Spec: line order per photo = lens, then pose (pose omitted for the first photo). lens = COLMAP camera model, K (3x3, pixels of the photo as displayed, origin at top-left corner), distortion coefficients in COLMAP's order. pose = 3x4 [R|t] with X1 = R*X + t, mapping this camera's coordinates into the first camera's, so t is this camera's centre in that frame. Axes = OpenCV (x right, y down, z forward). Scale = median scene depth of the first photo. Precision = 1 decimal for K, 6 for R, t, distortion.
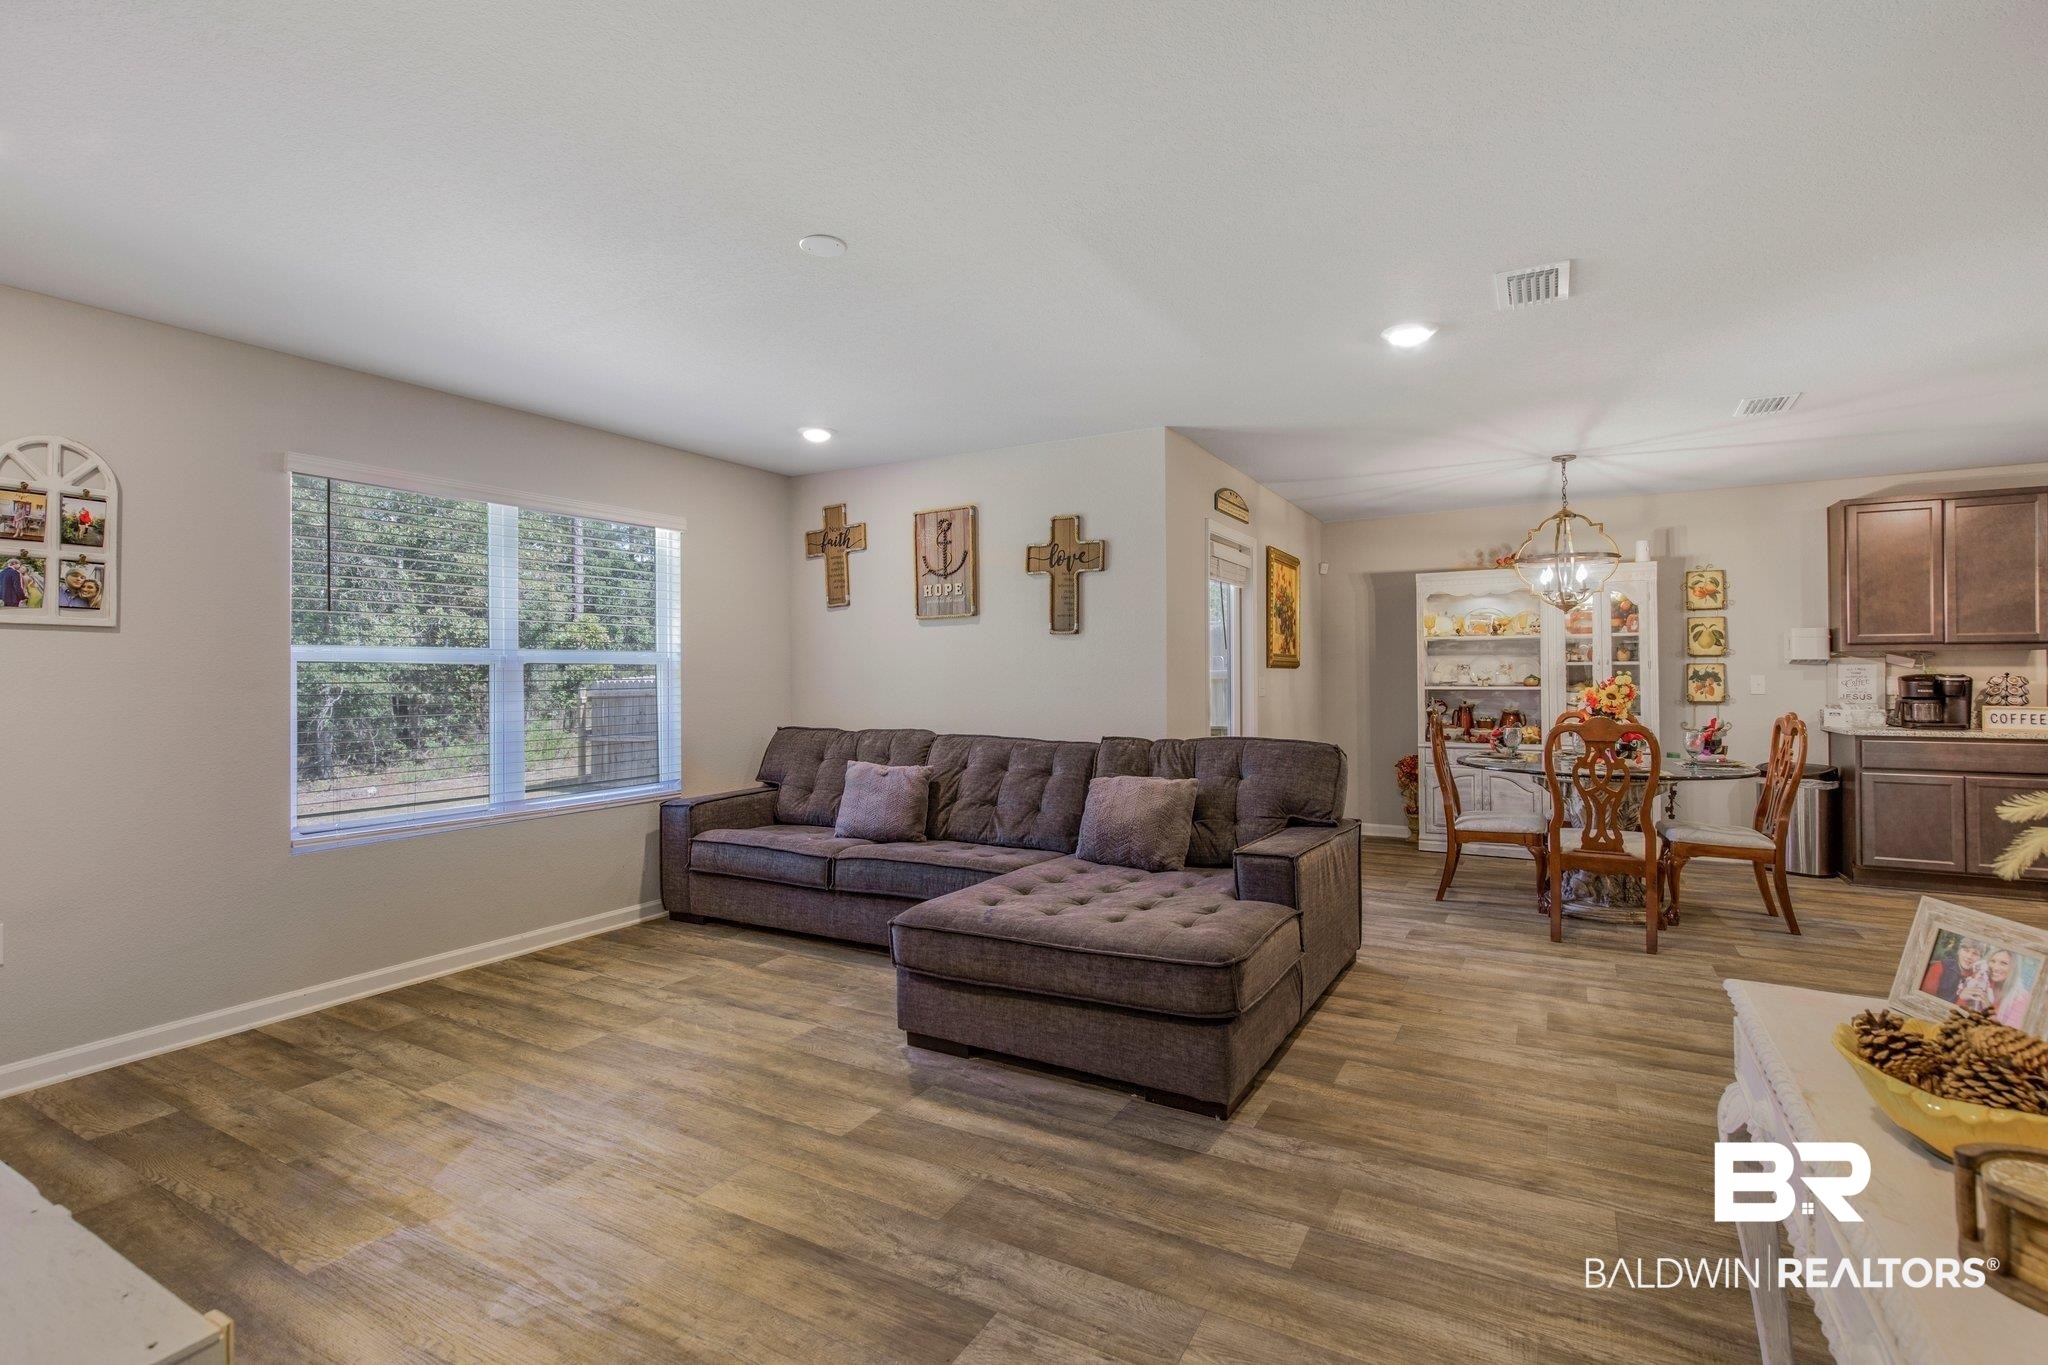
lens RADIAL K [[953.9, 0, 1030.7], [0, 953.9, 669.7], [0, 0, 1]] dist [-0.001355, 0.000707]
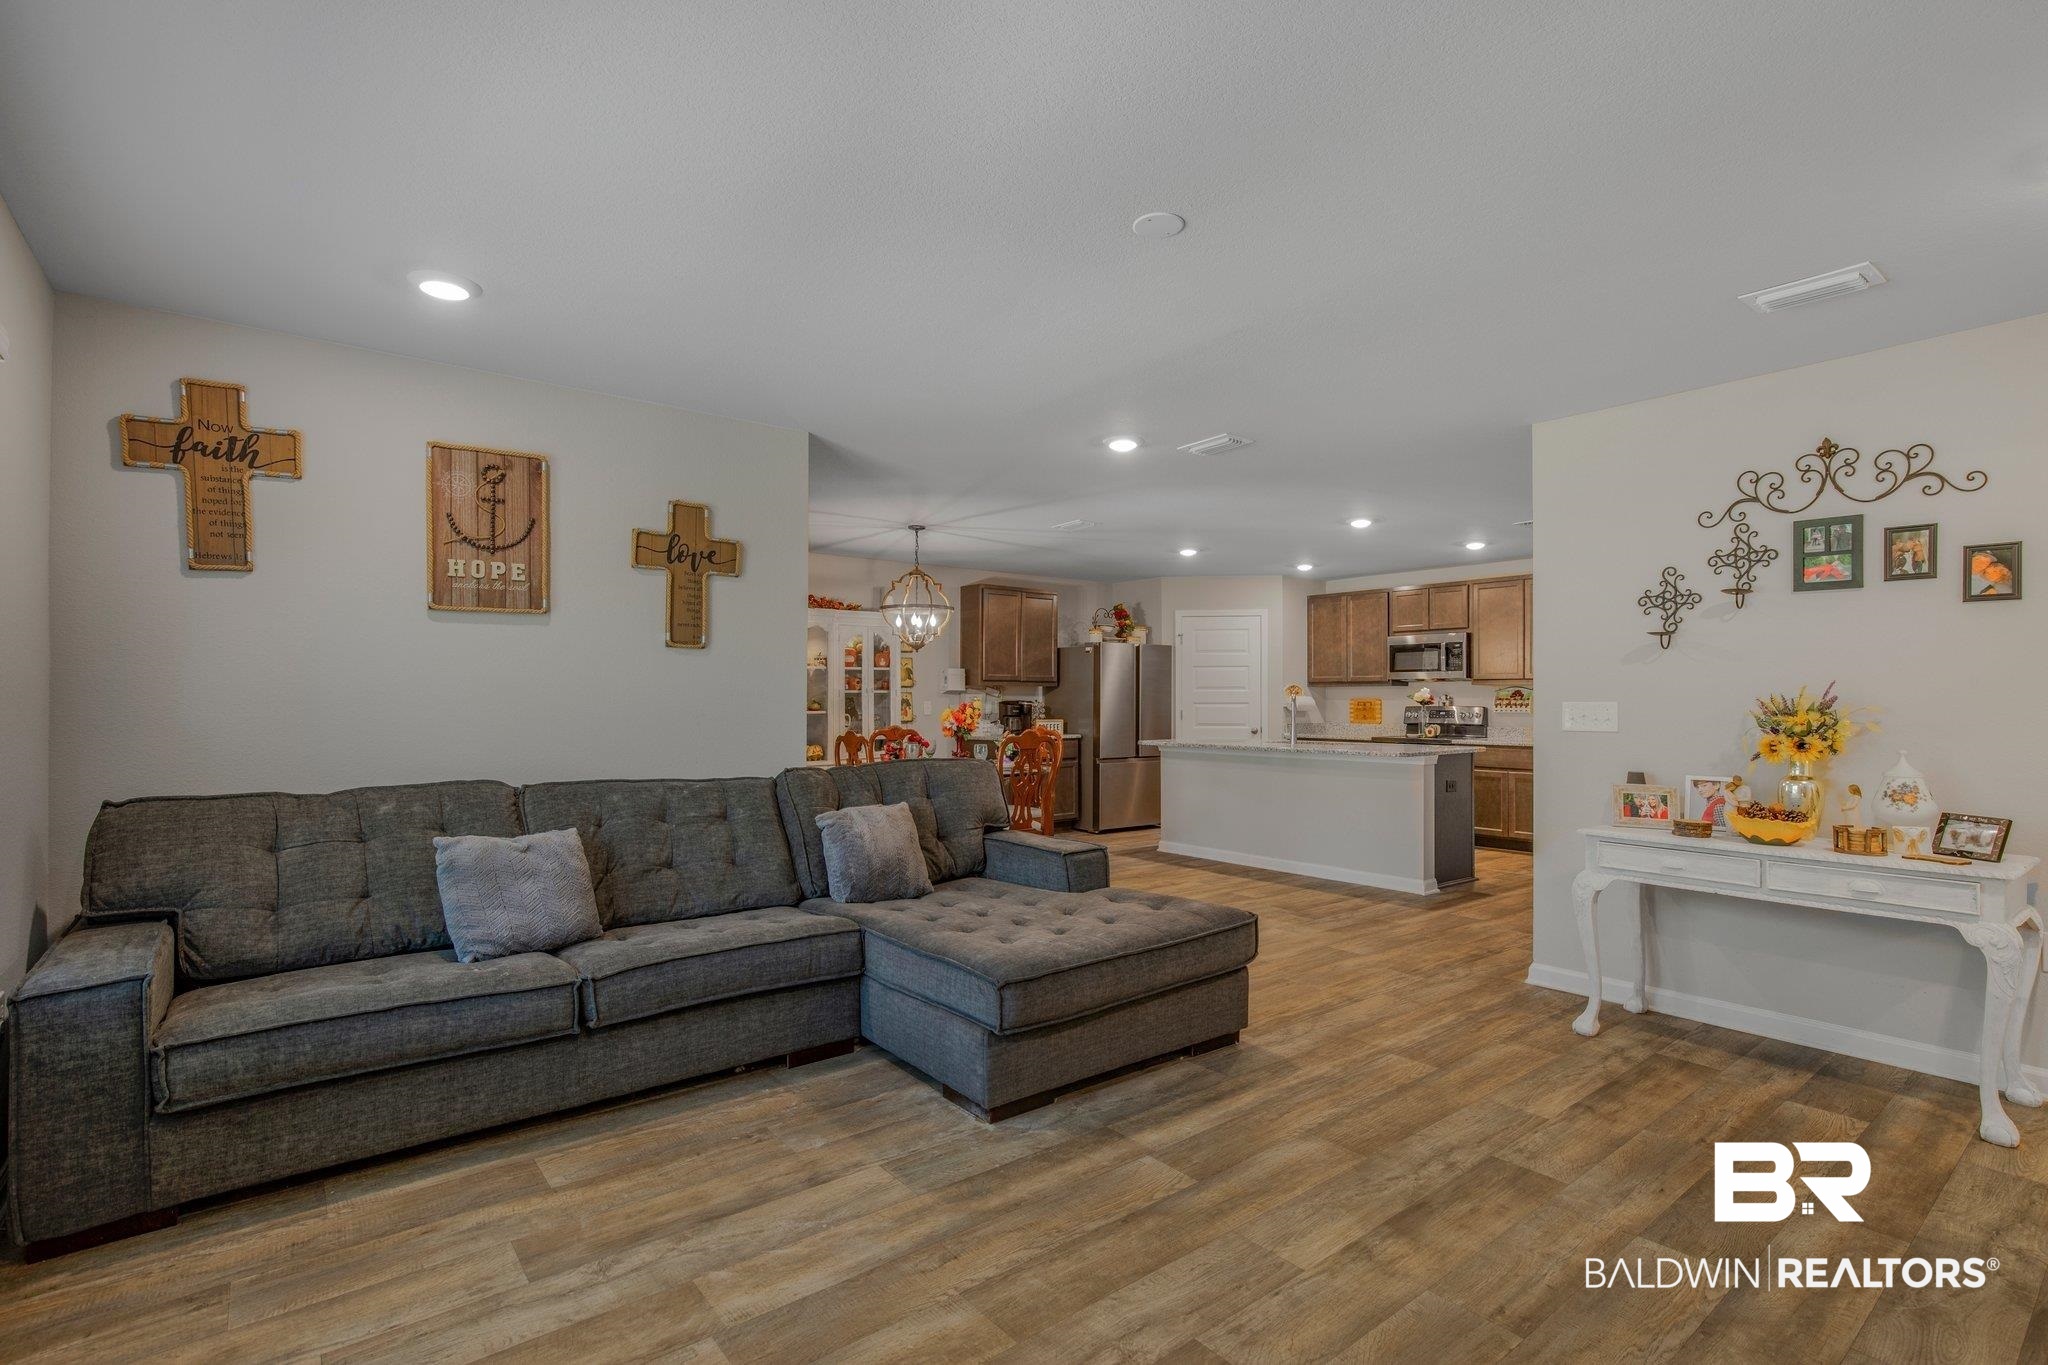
lens RADIAL K [[972.5, 0, 1024.0], [0, 972.5, 682.5], [0, 0, 1]] dist [0.000277, -0.000034]
pose [[0.380322, 0.020361, 0.924630, -0.544342], [-0.003855, 0.999784, -0.020430, 0.007306], [-0.924846, 0.004206, 0.380318, 0.369573]]
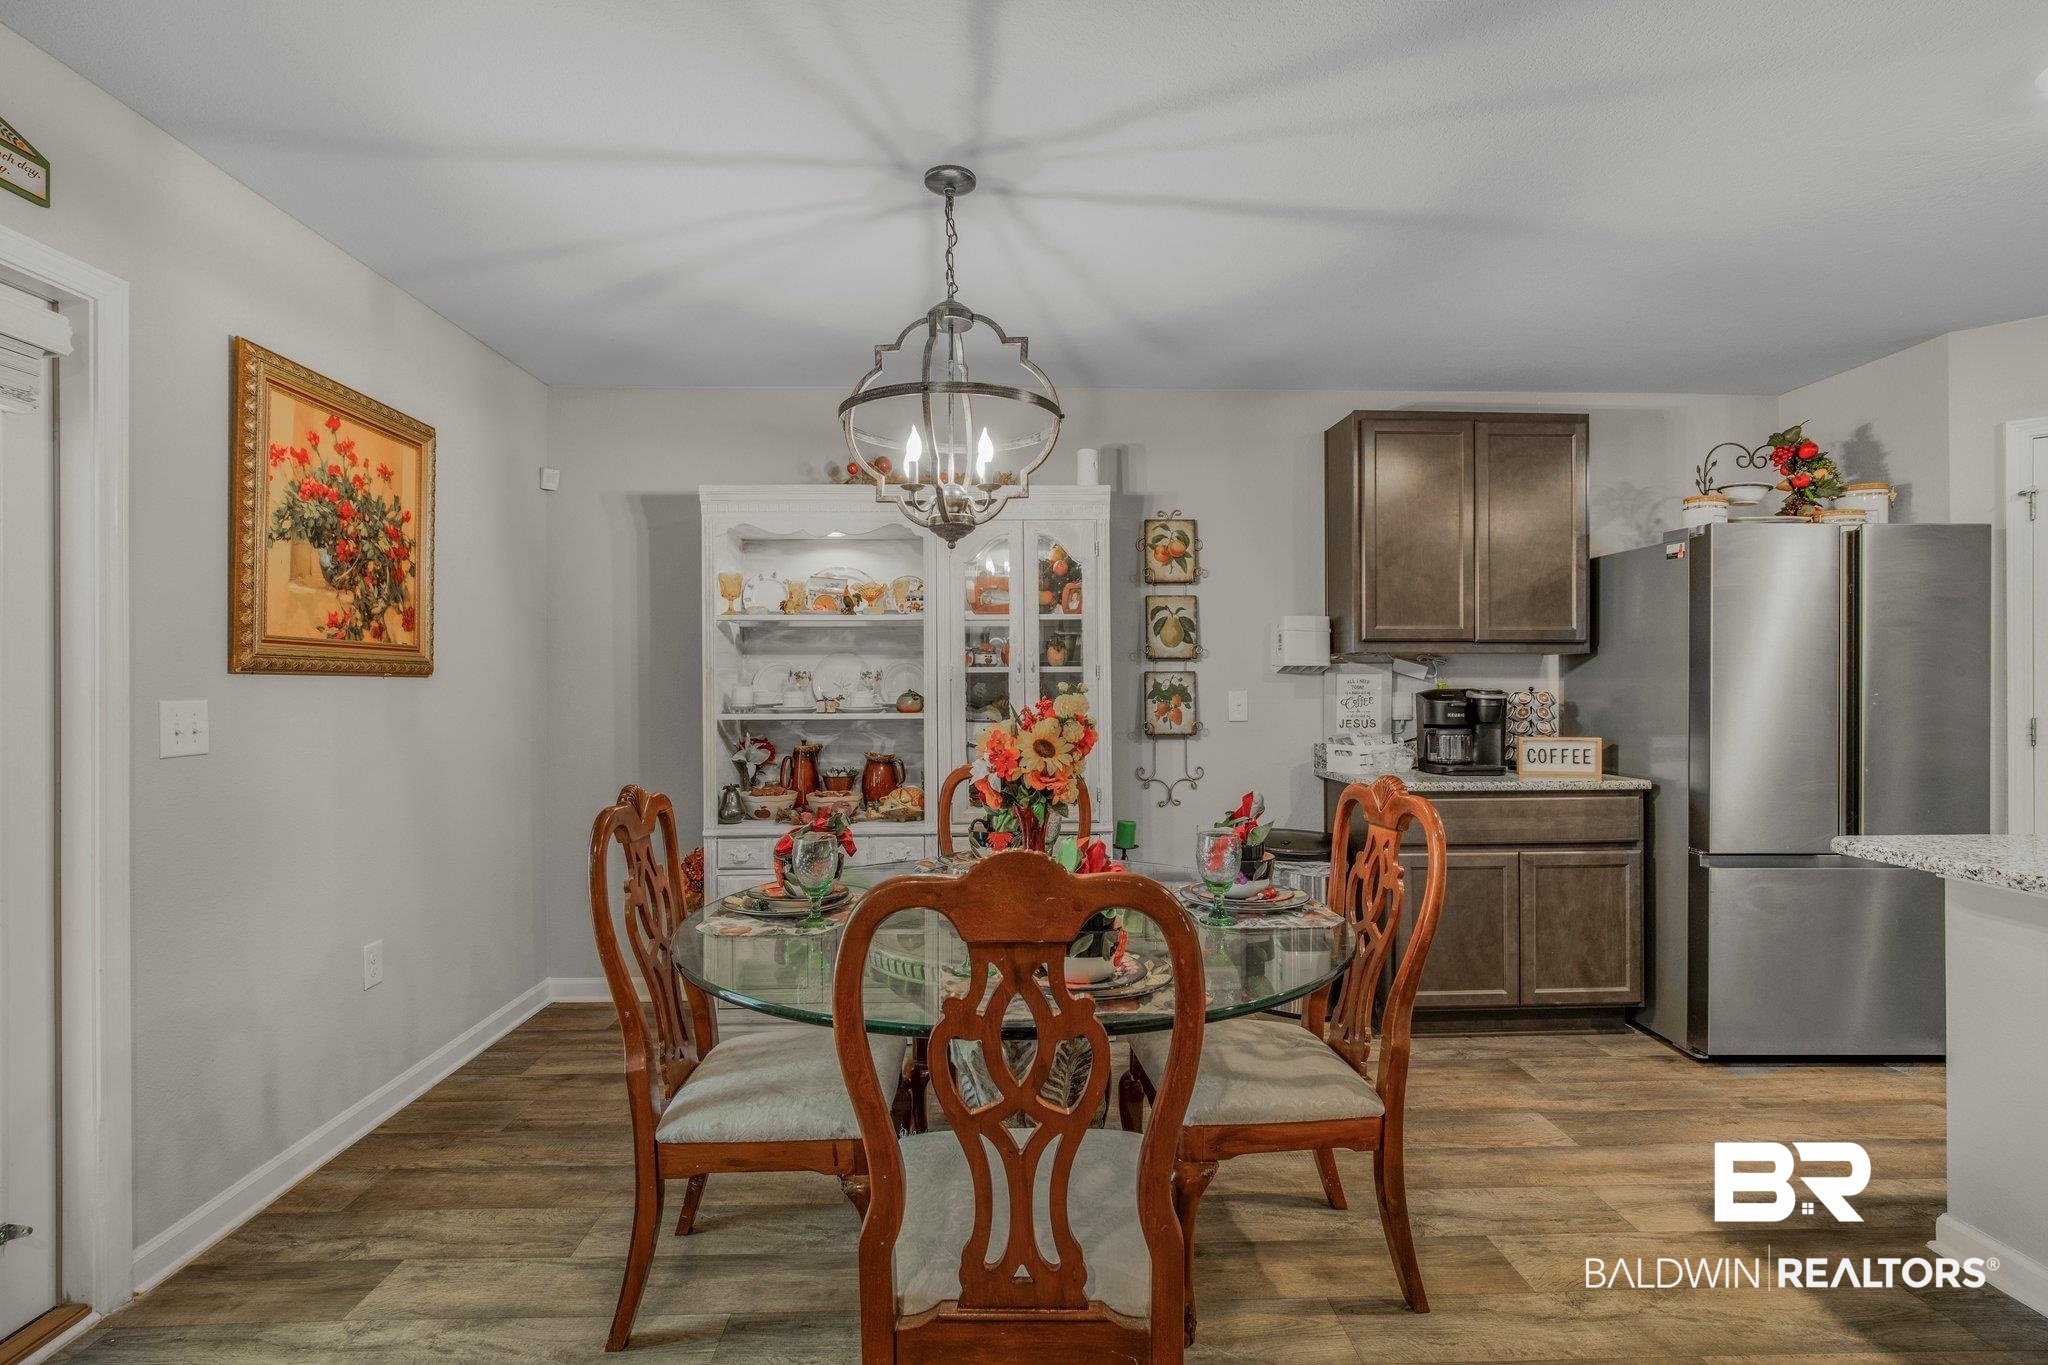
lens RADIAL K [[953.9, 0, 1030.7], [0, 953.9, 669.7], [0, 0, 1]] dist [-0.001355, 0.000707]
pose [[0.854588, 0.008717, 0.519234, 0.355047], [-0.002579, 0.999918, -0.012542, 0.000342], [-0.519301, 0.009379, 0.854540, 0.592367]]
